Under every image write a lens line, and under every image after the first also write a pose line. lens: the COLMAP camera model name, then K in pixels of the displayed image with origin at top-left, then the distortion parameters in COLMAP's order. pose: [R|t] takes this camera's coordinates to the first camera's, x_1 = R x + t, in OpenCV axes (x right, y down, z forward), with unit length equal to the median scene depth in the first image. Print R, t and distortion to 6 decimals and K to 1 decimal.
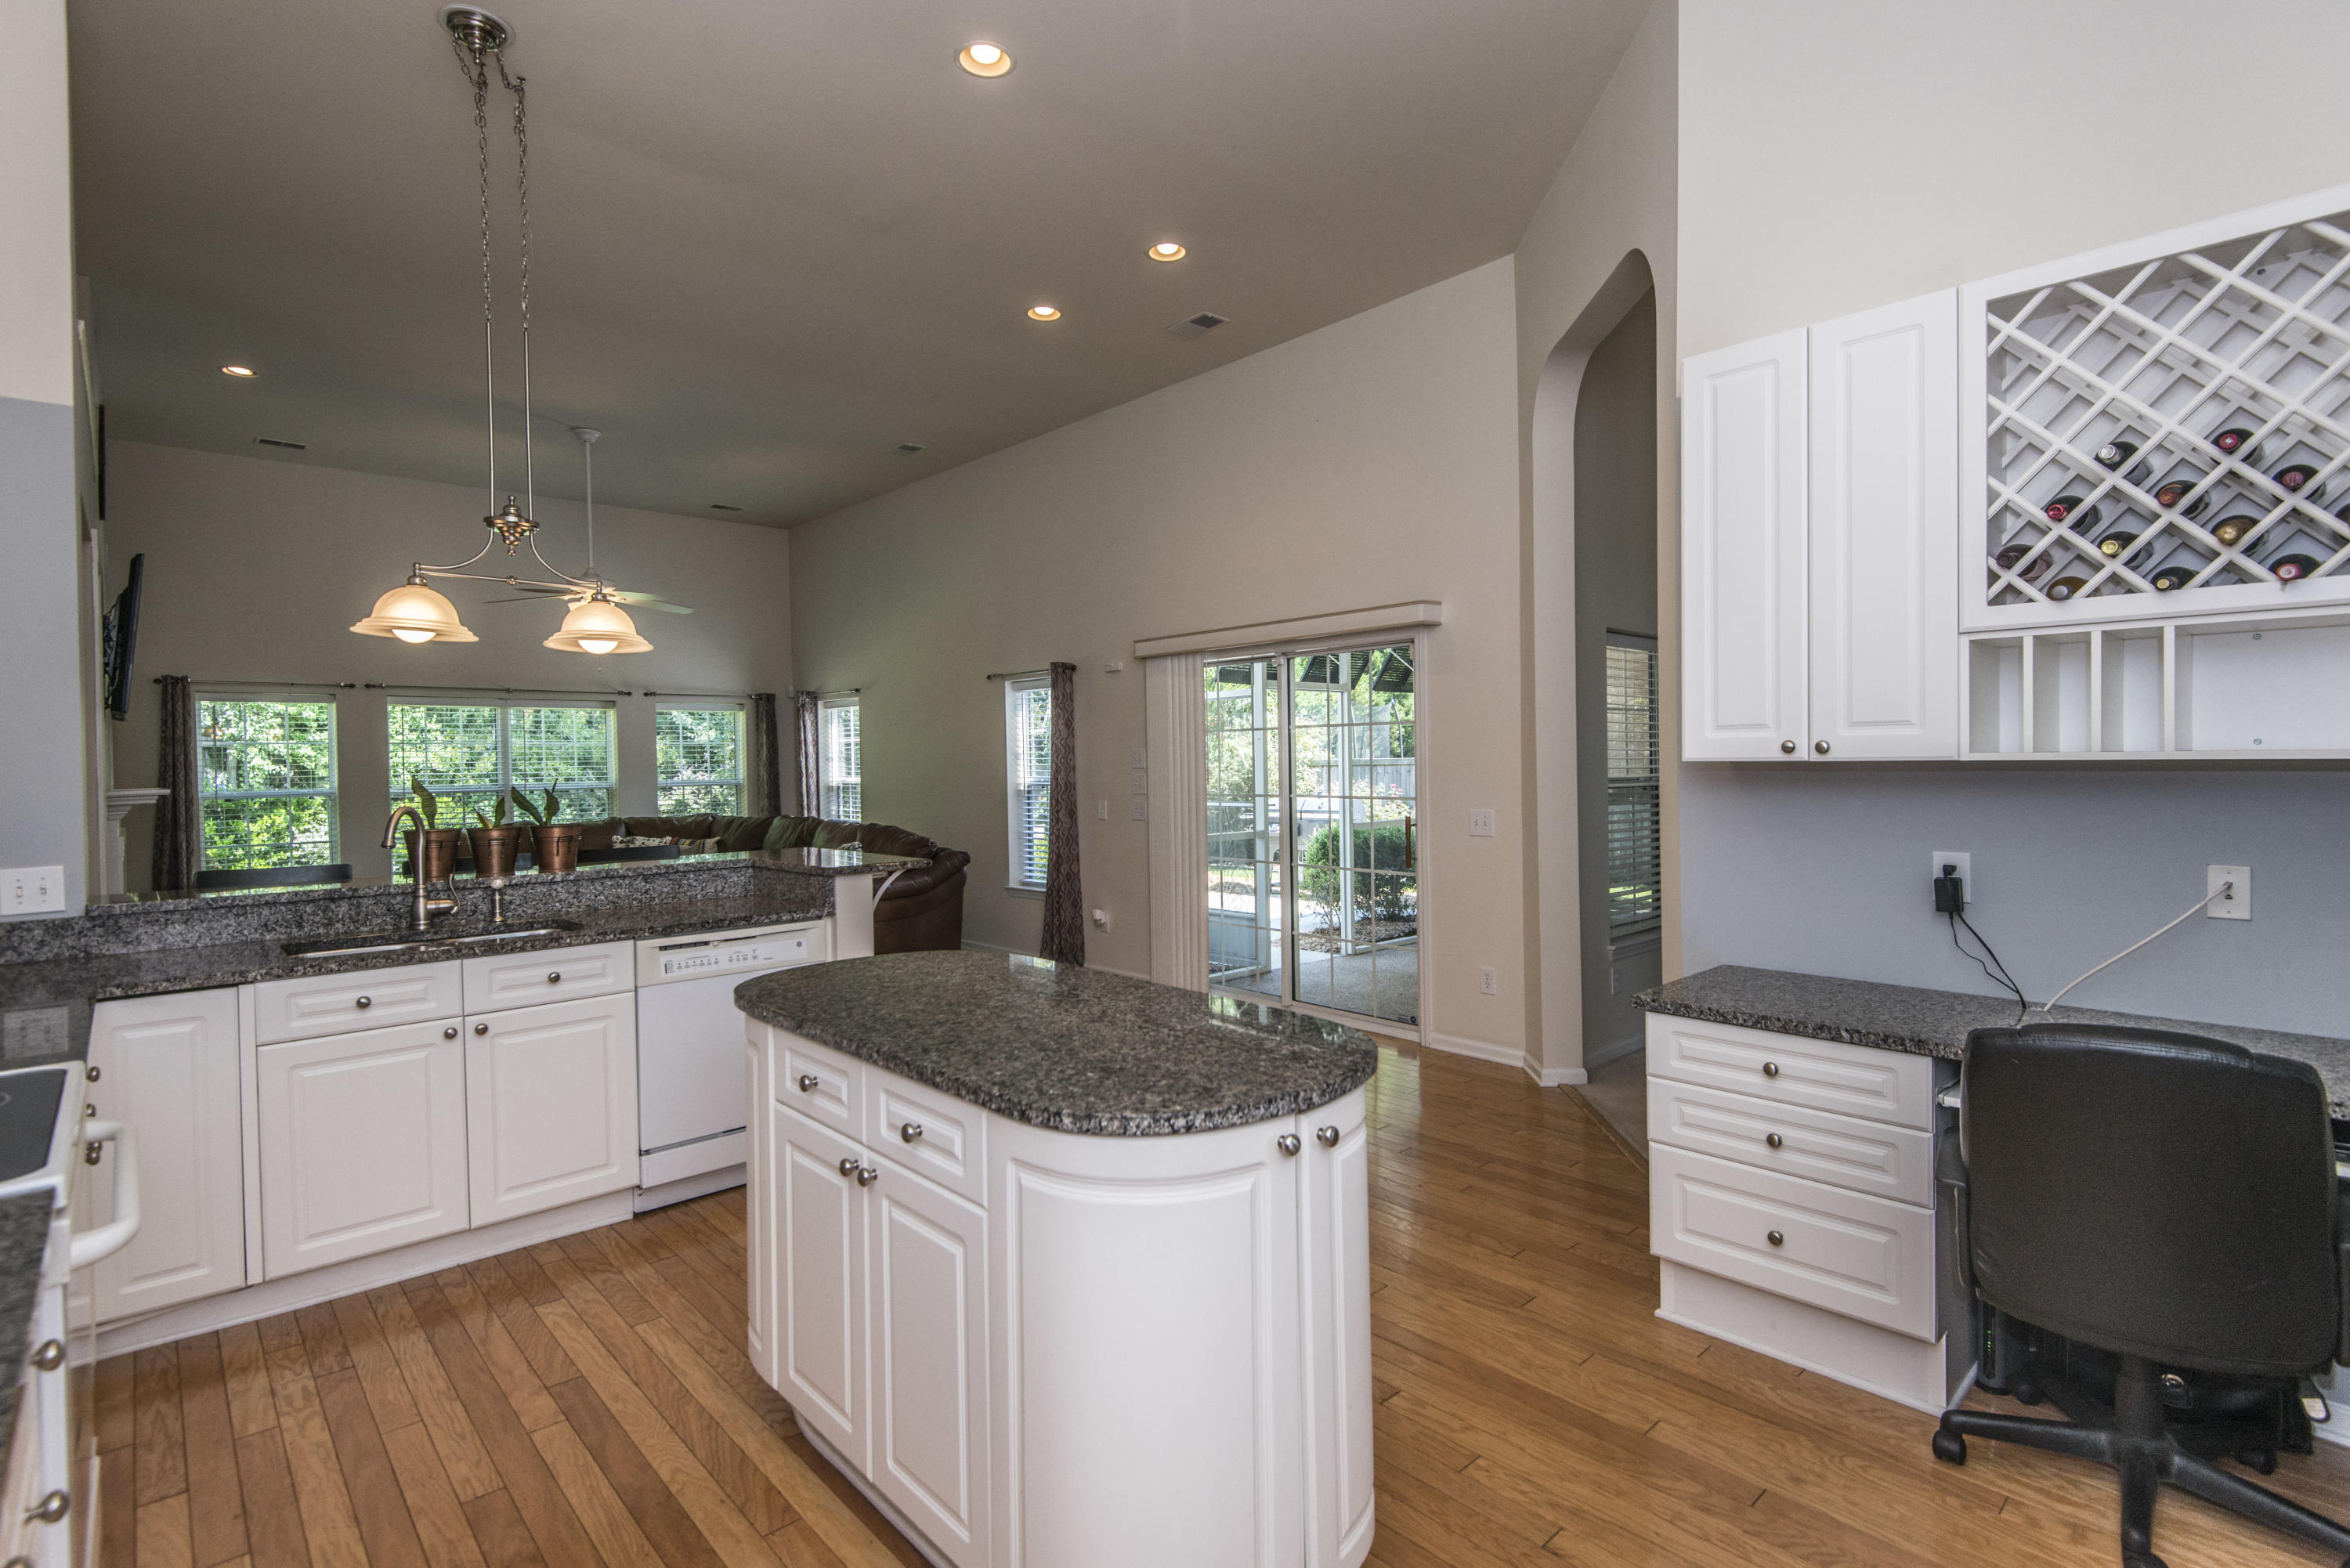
lens RADIAL K [[1127.8, 0, 1175.0], [0, 1127.8, 784.0], [0, 0, 1]] dist [-0.001185, -0.000210]
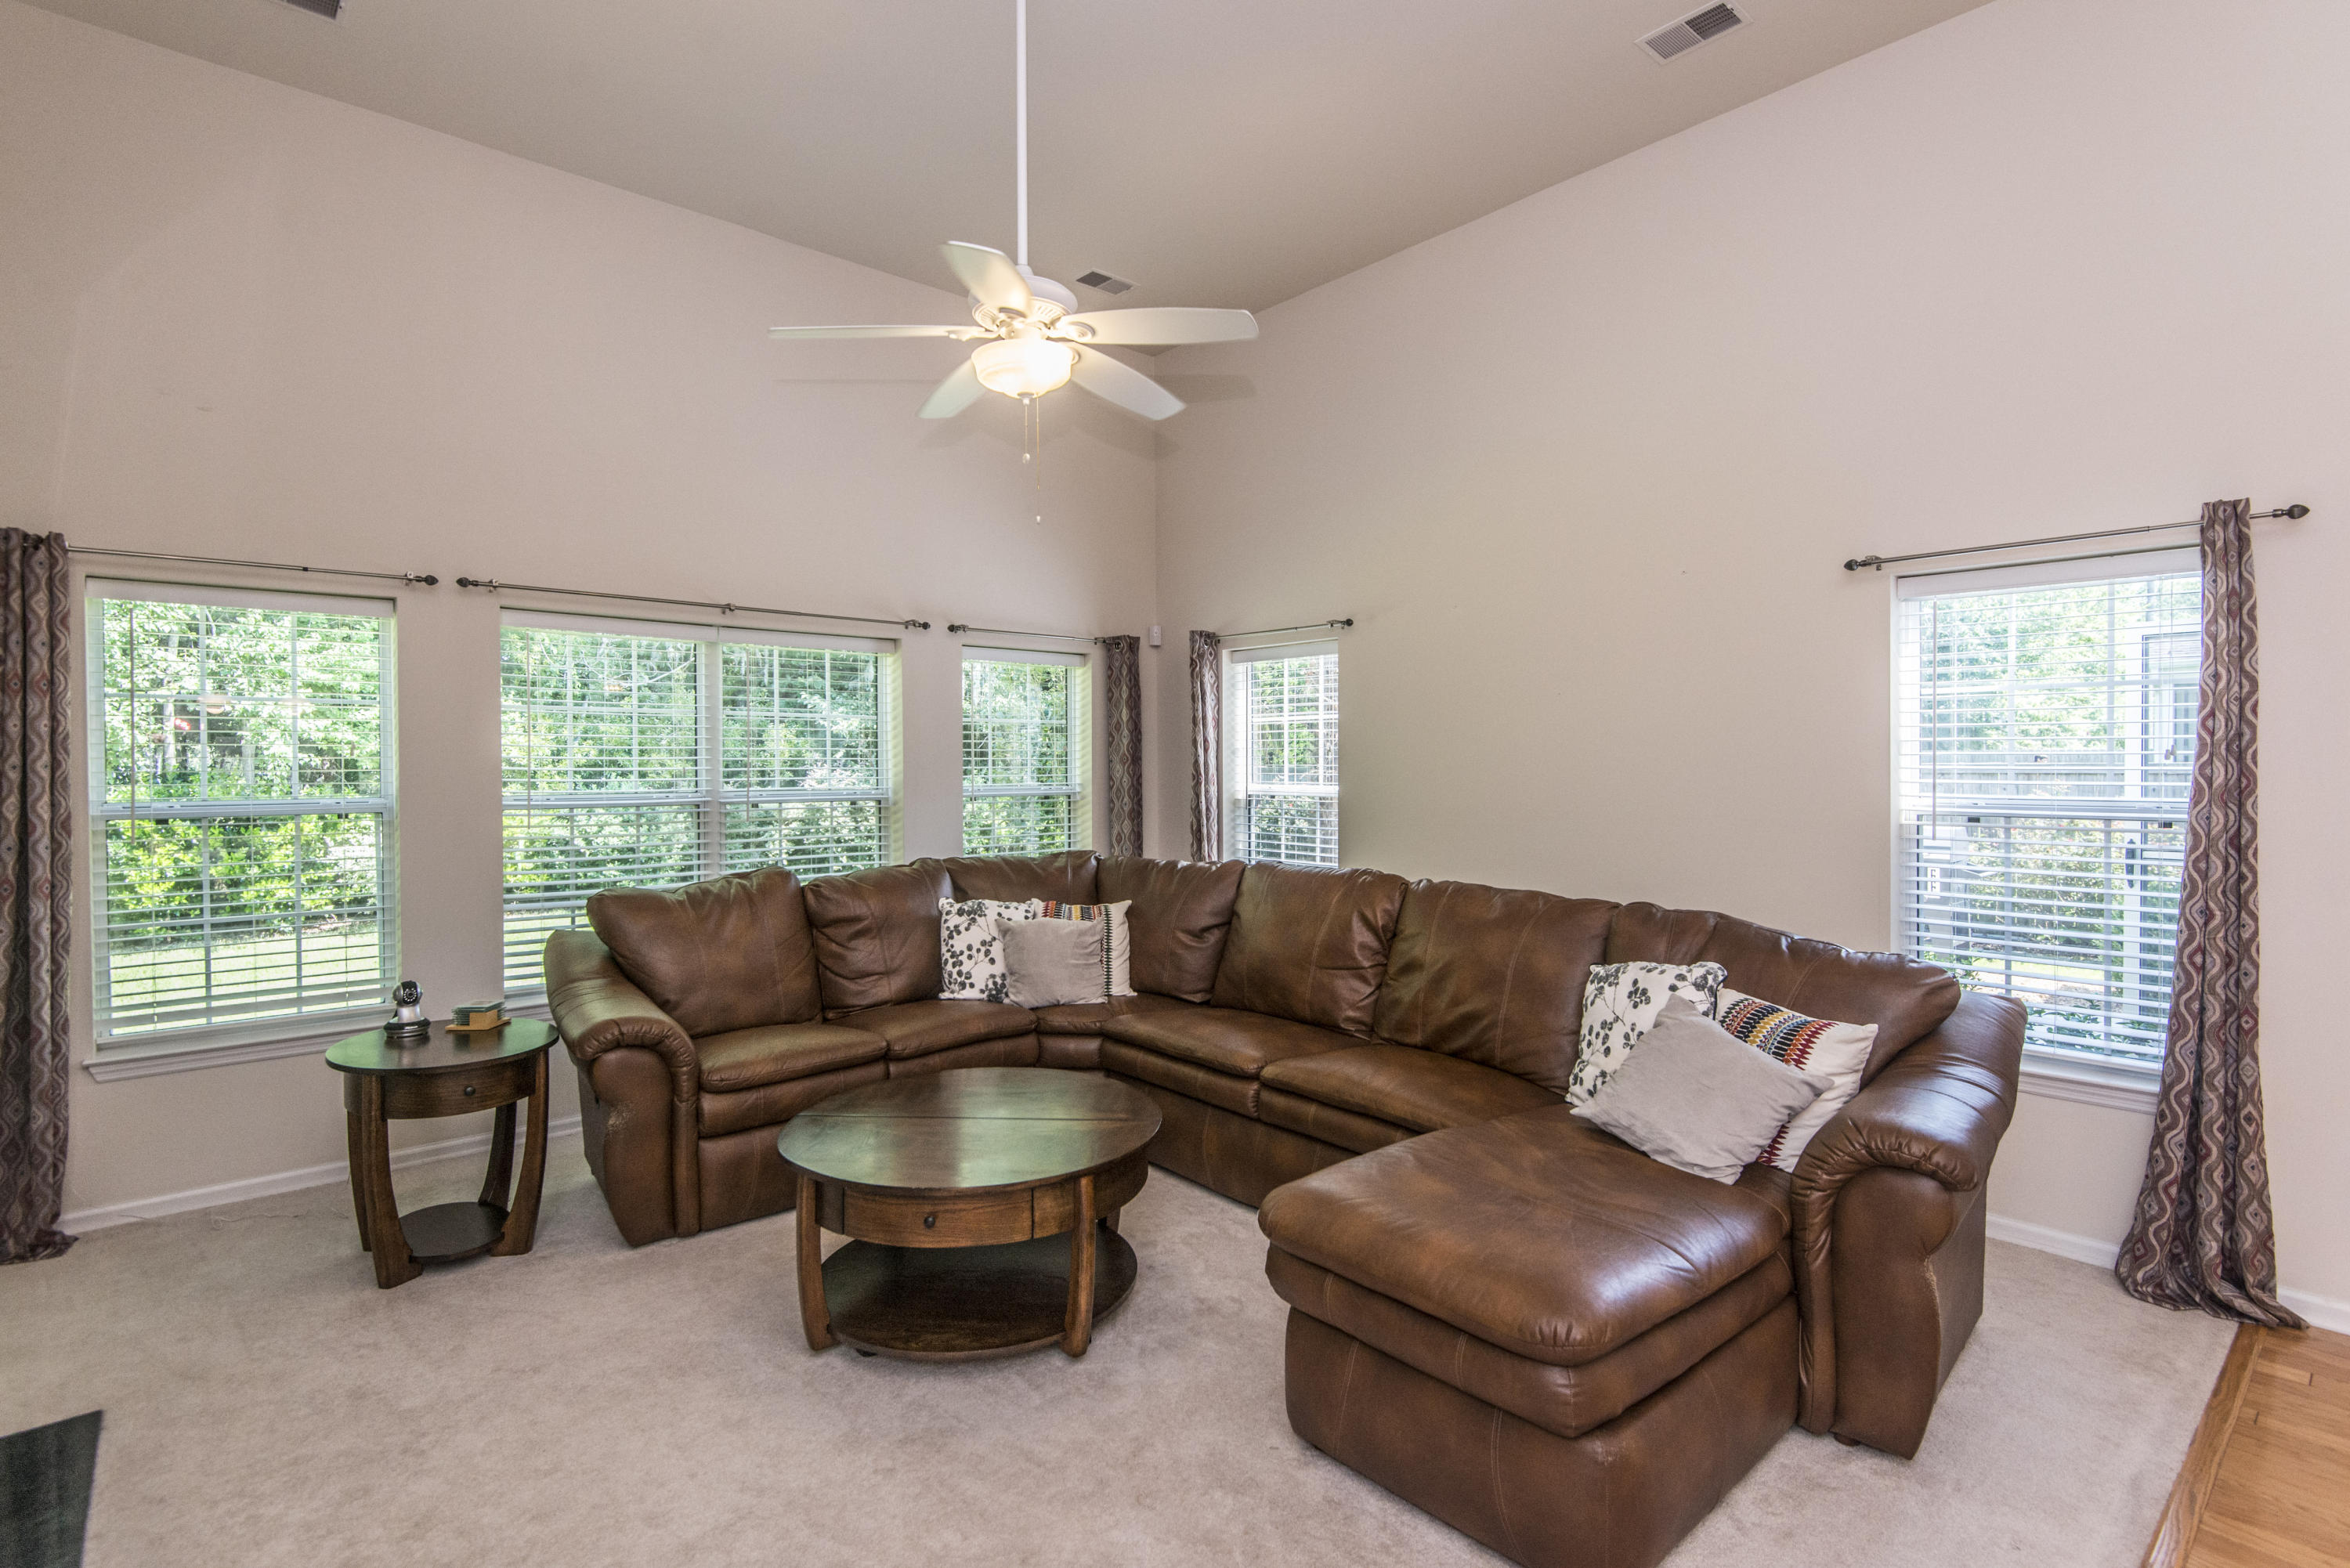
lens RADIAL K [[1127.8, 0, 1175.0], [0, 1127.8, 784.0], [0, 0, 1]] dist [-0.001185, -0.000210]
pose [[0.999562, 0.014318, -0.025909, -0.324662], [-0.014402, 0.999892, -0.003043, -0.003998], [0.025863, 0.003415, 0.999660, 0.429764]]
